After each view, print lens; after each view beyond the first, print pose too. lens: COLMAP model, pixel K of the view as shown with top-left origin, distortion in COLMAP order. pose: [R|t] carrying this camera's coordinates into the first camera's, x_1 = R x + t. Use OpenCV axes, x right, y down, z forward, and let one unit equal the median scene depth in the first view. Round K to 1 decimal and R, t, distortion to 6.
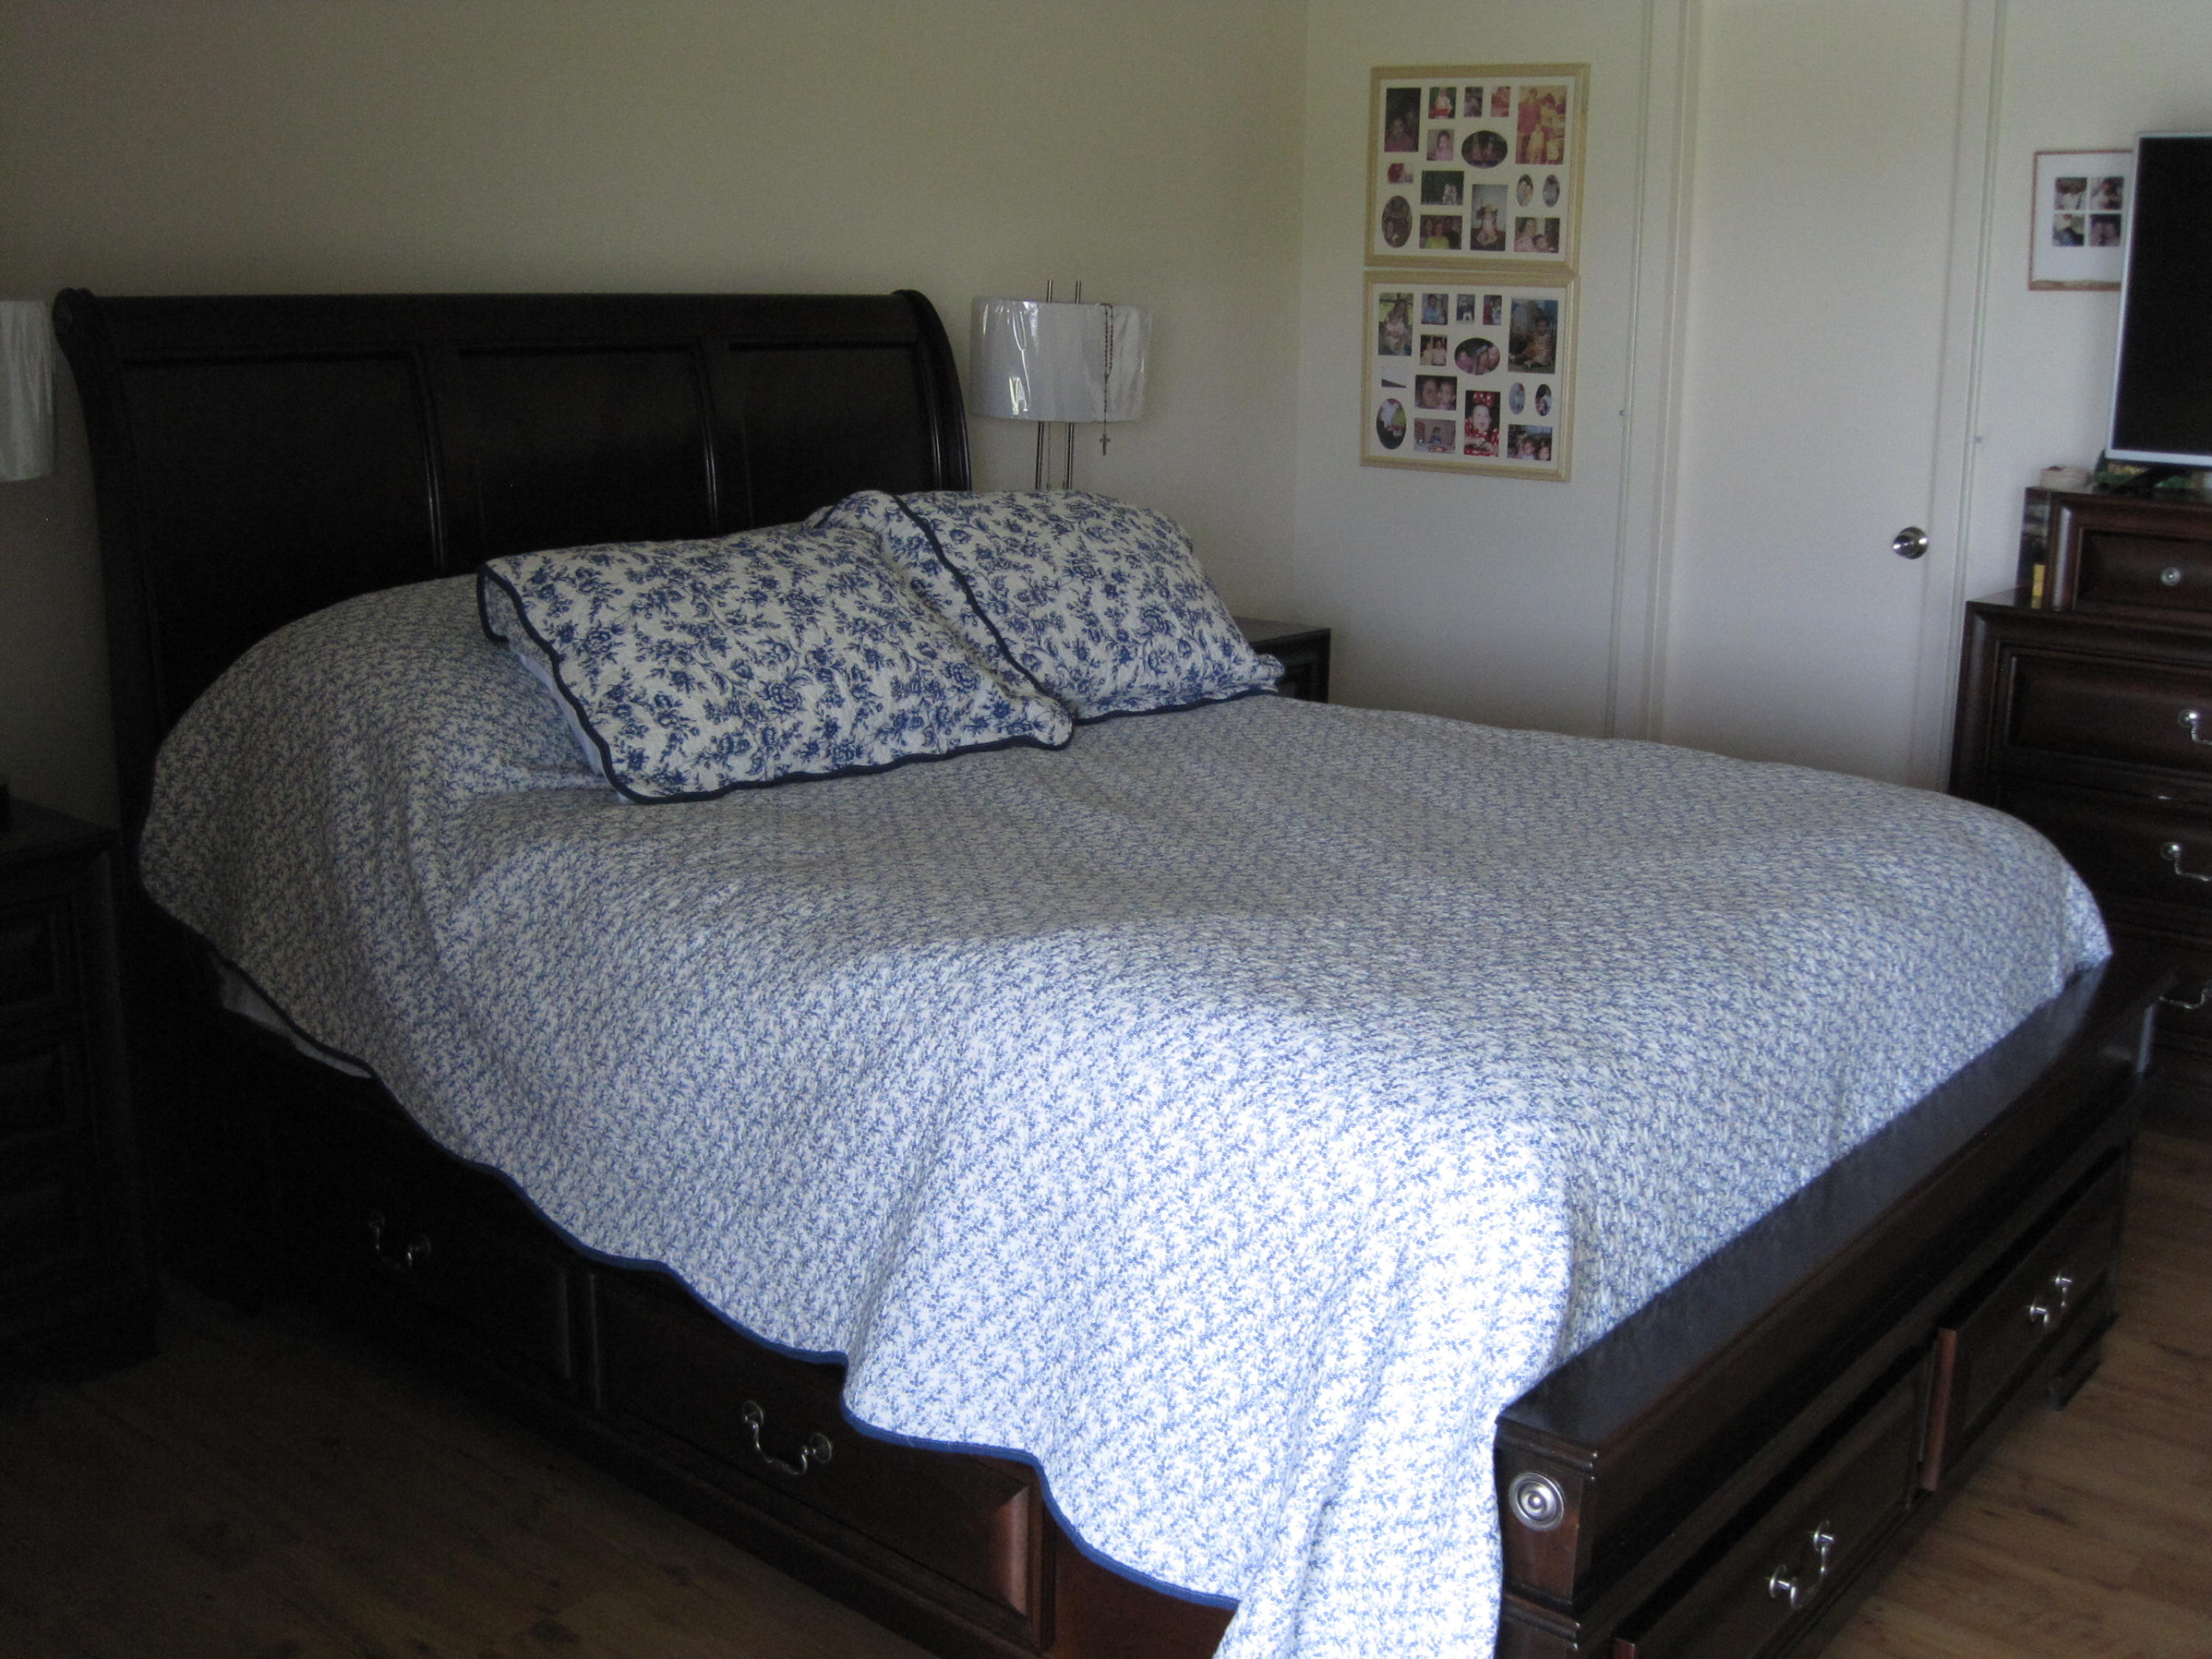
lens RADIAL K [[2289.9, 0, 1109.8], [0, 2289.9, 796.8], [0, 0, 1]] dist [-0.193877, 0.179981]
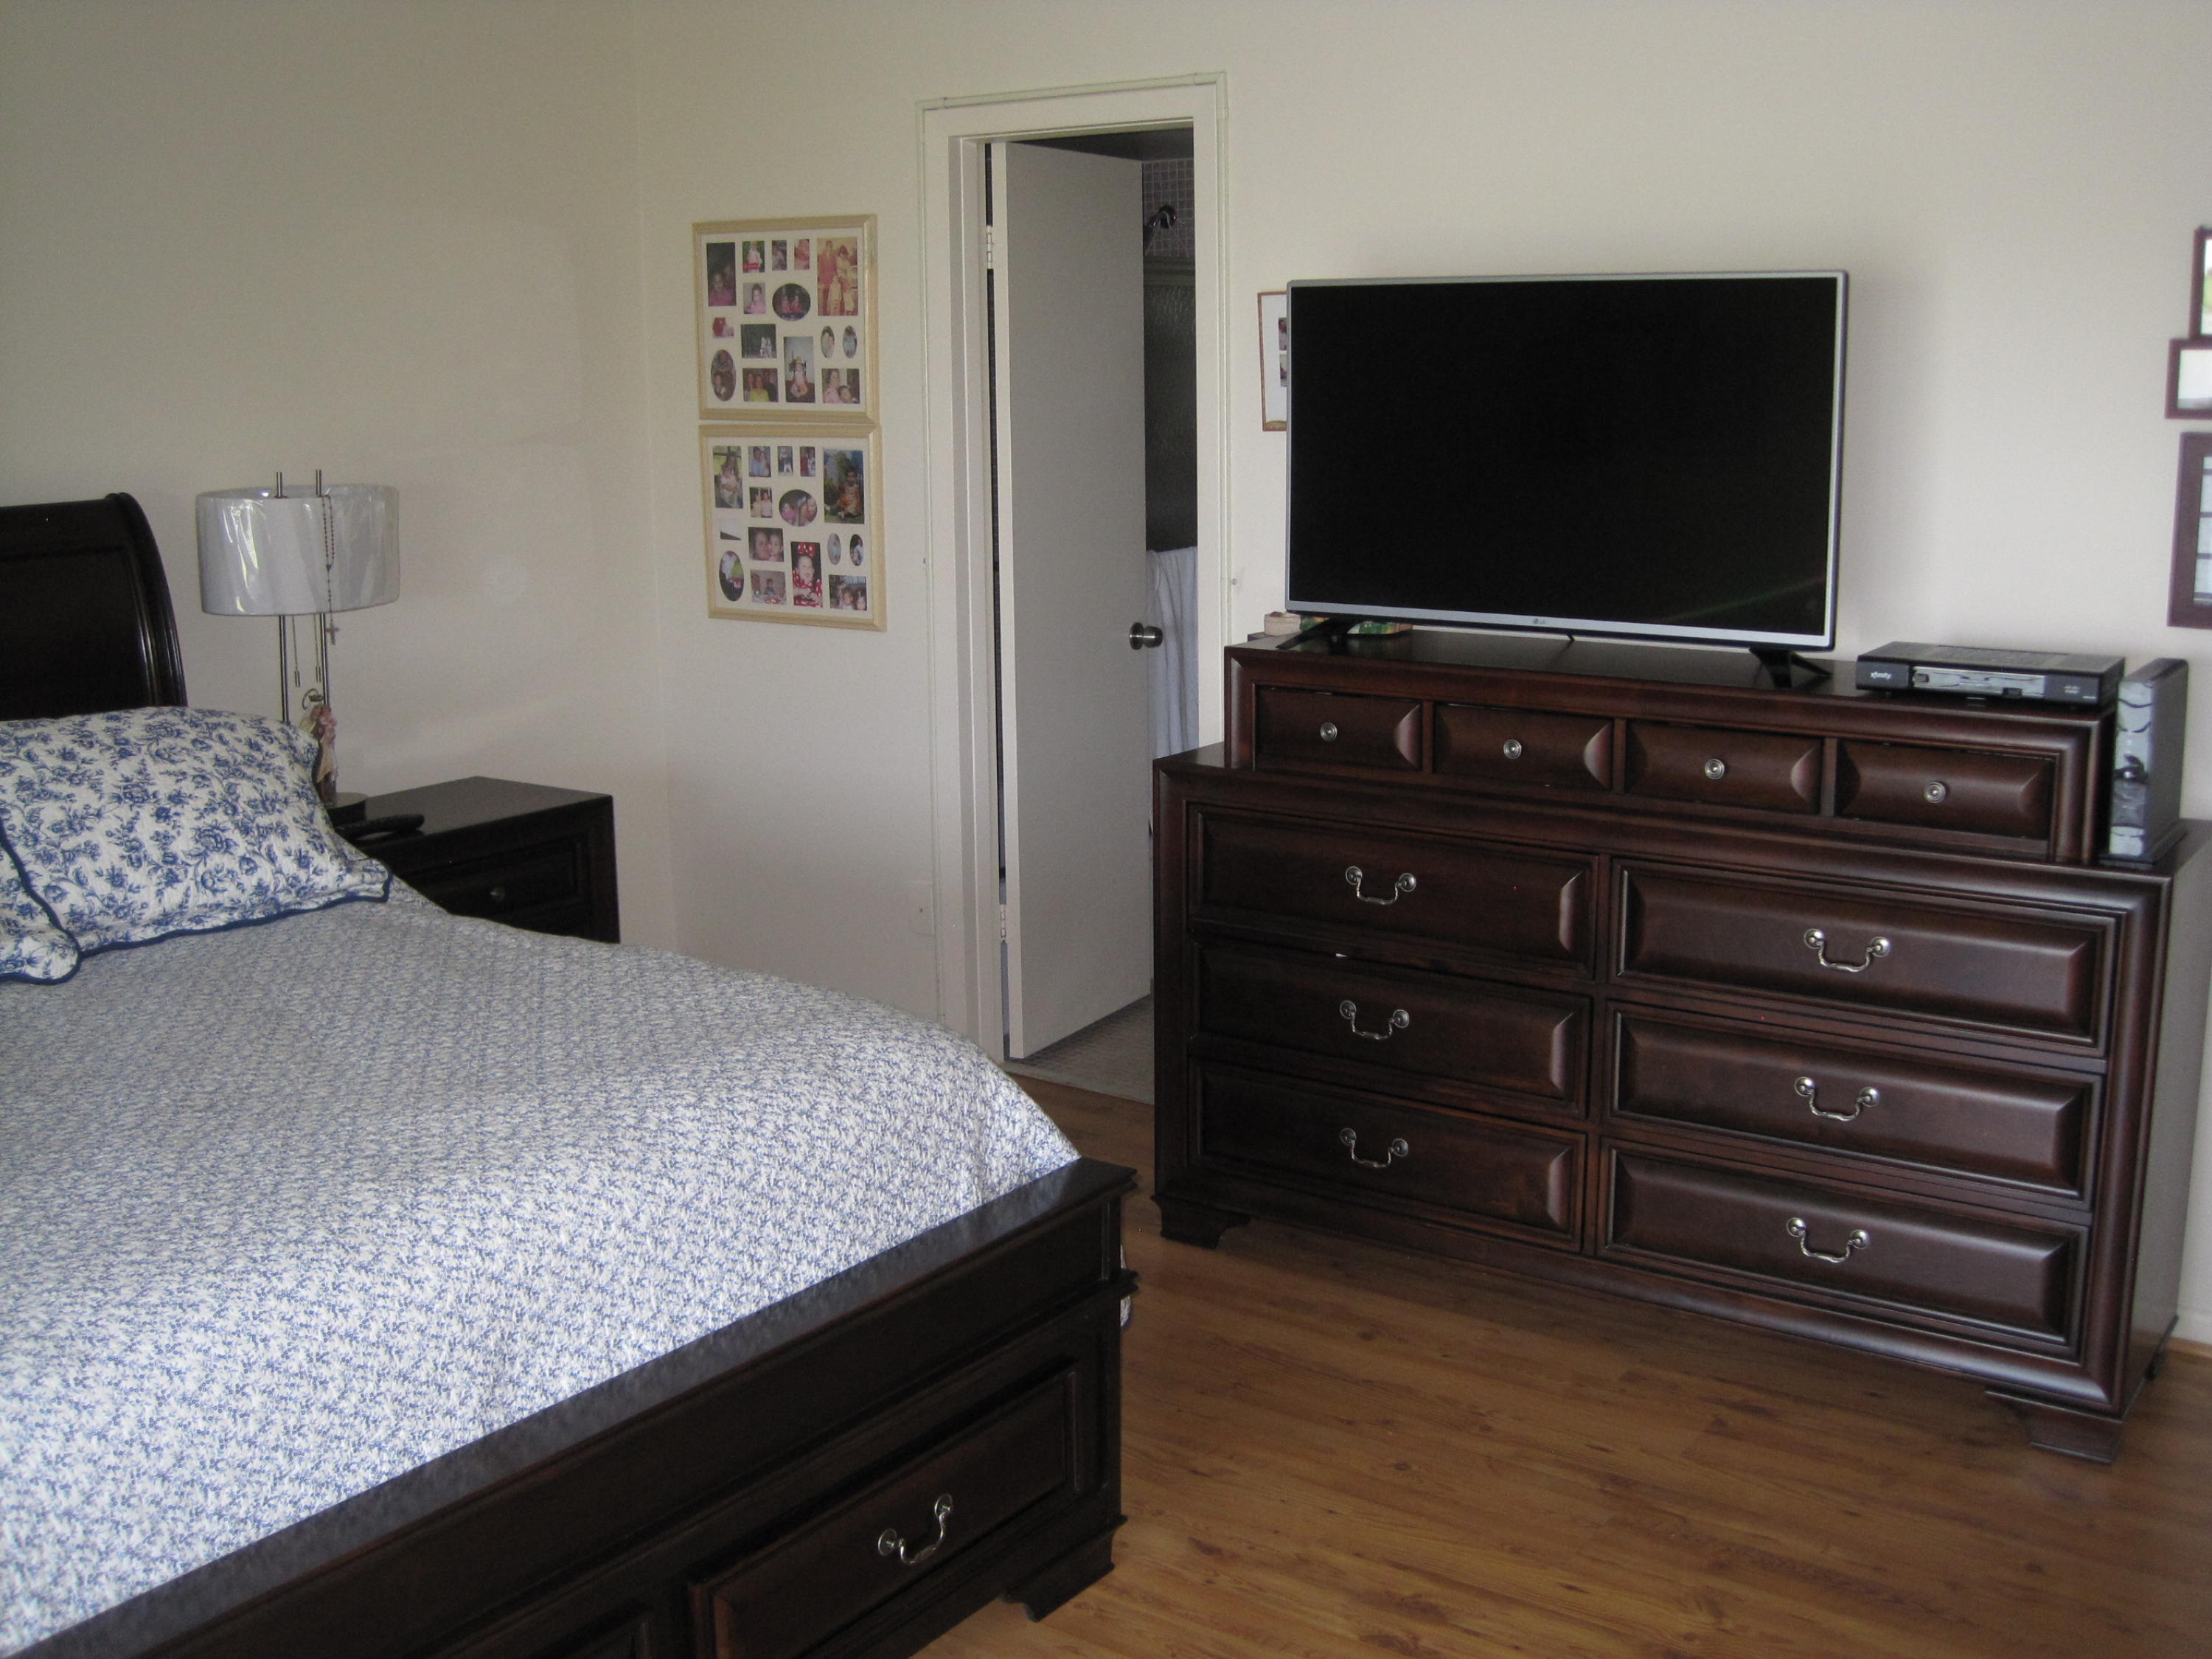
lens RADIAL K [[2289.9, 0, 1109.8], [0, 2289.9, 796.8], [0, 0, 1]] dist [-0.193877, 0.179981]
pose [[0.997812, -0.039318, 0.053162, 0.279772], [0.040656, 0.998877, -0.024320, -0.042680], [-0.052146, 0.026428, 0.998290, -0.009799]]
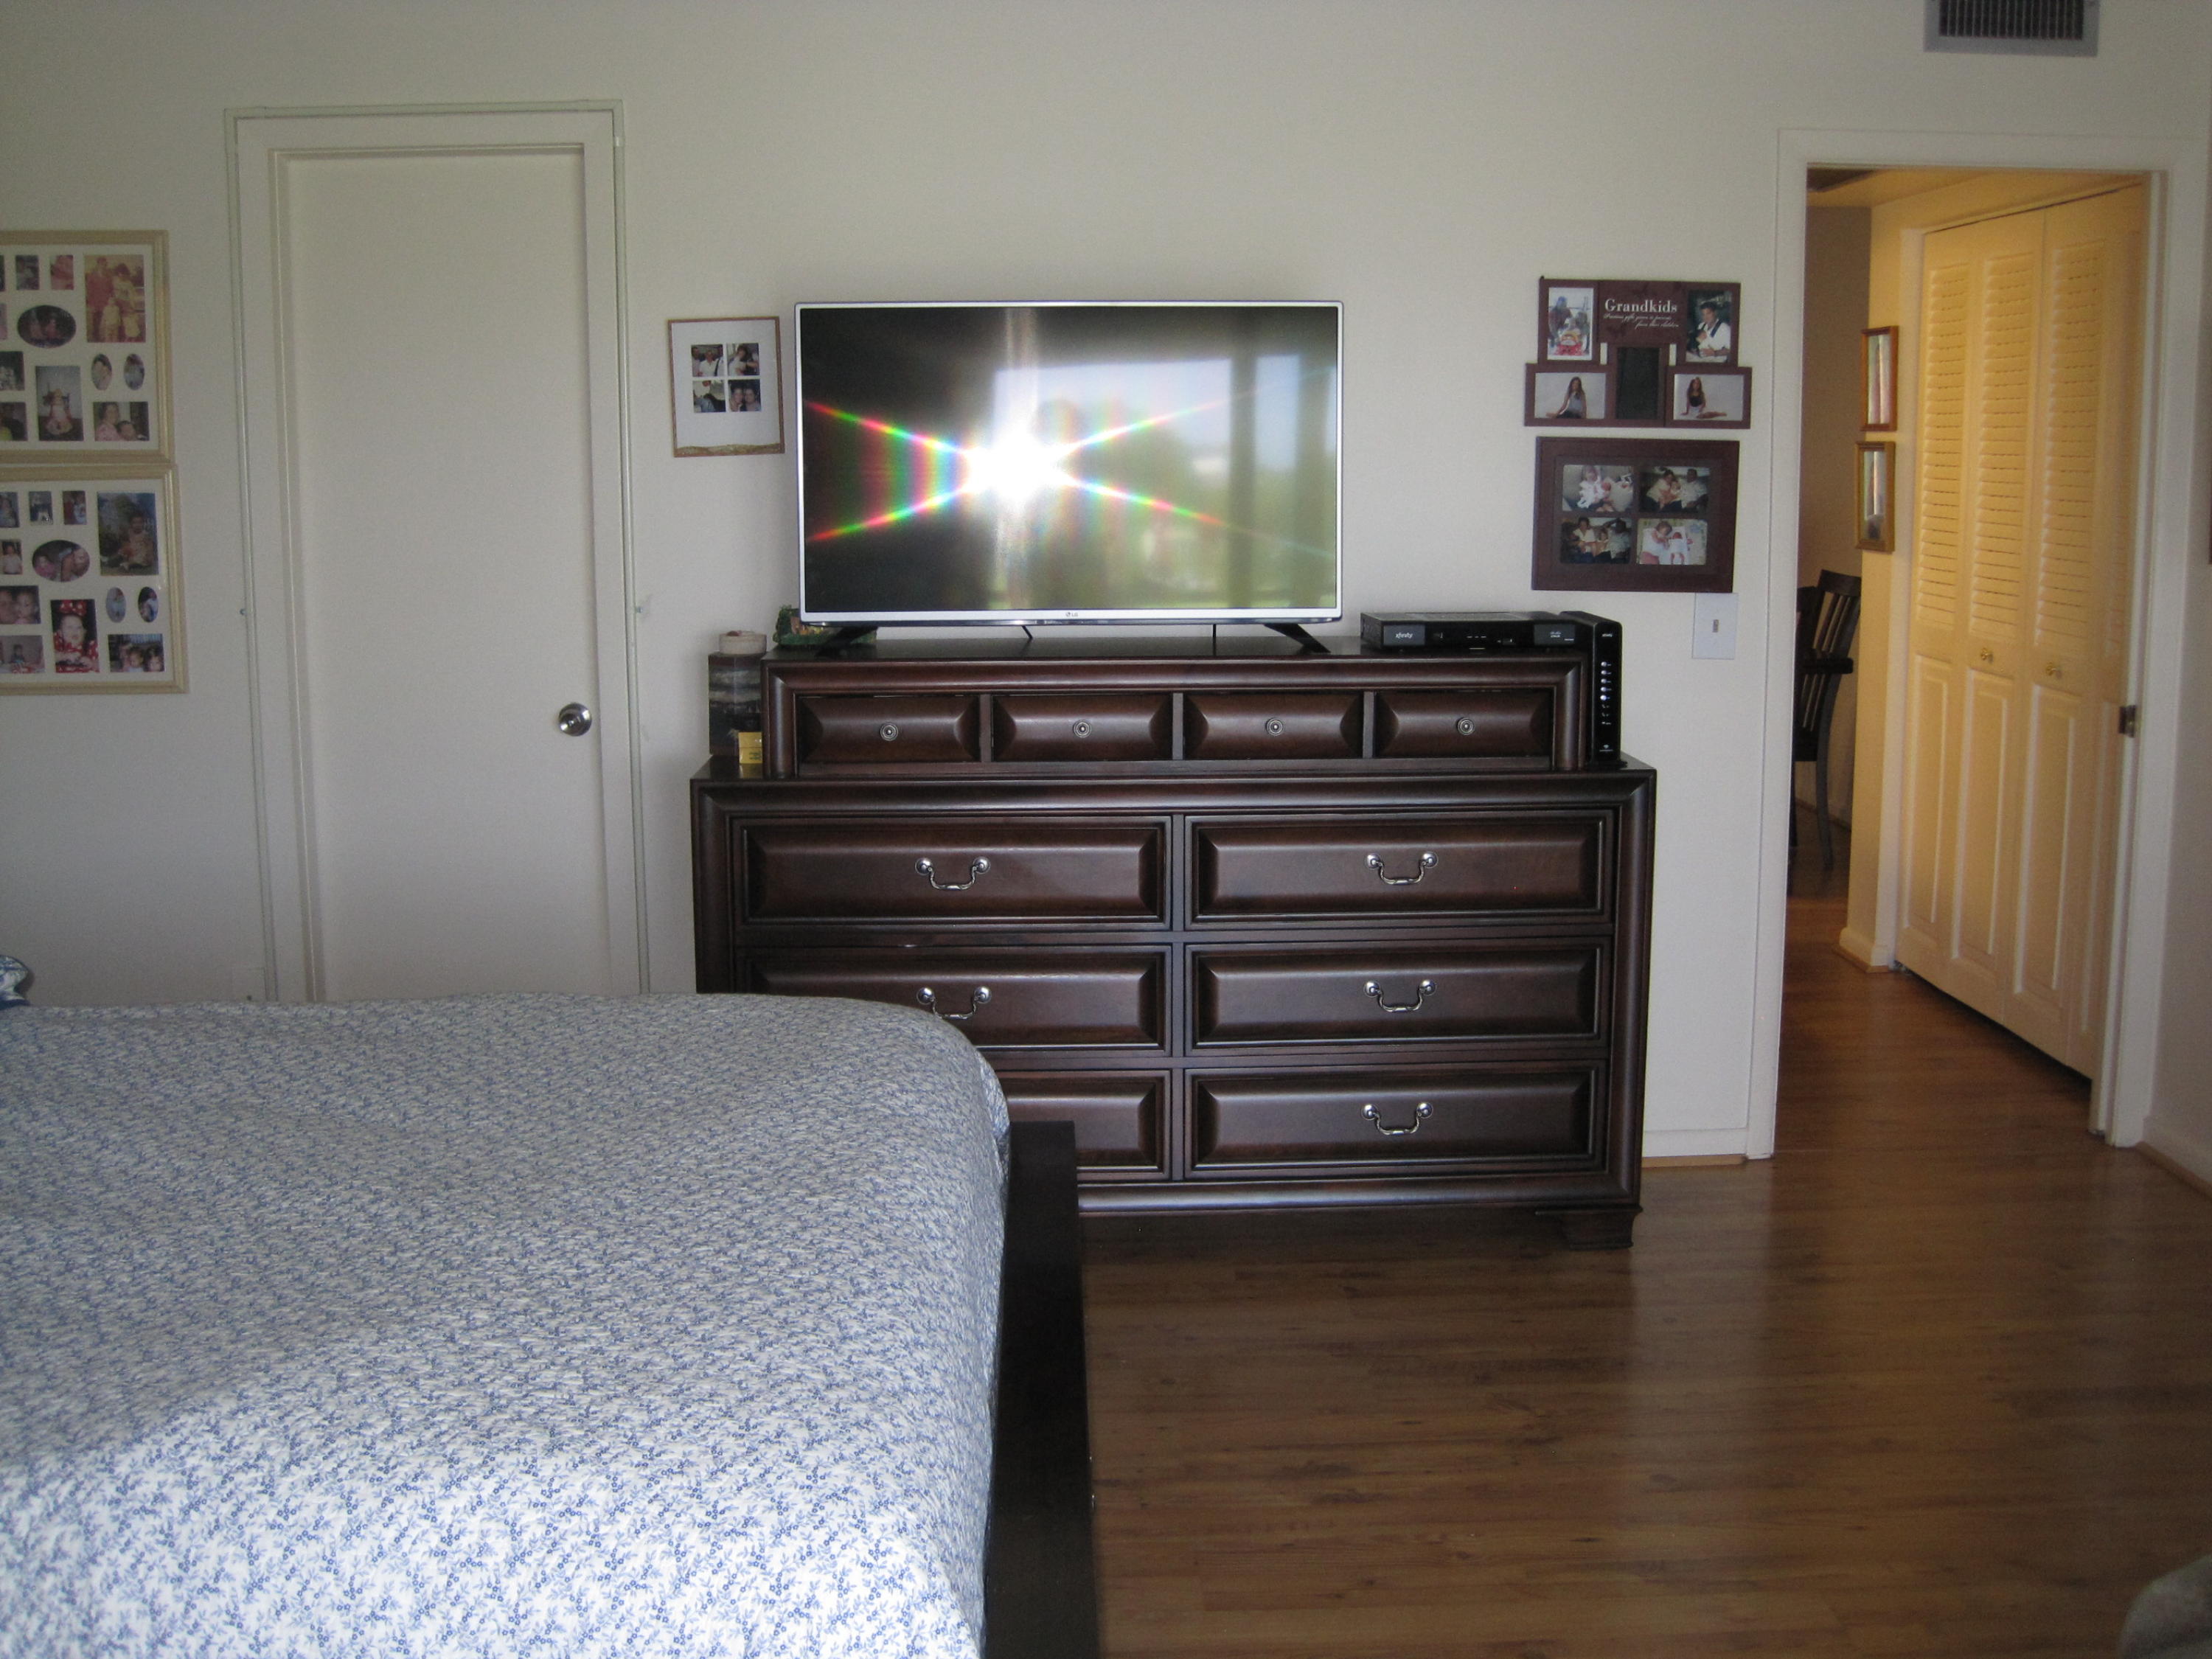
lens RADIAL K [[2289.9, 0, 1109.8], [0, 2289.9, 796.8], [0, 0, 1]] dist [-0.193877, 0.179981]
pose [[0.753743, -0.120503, 0.646026, -0.111200], [0.158006, 0.987438, -0.000164, -0.045540], [-0.637891, 0.102200, 0.763315, 0.107629]]
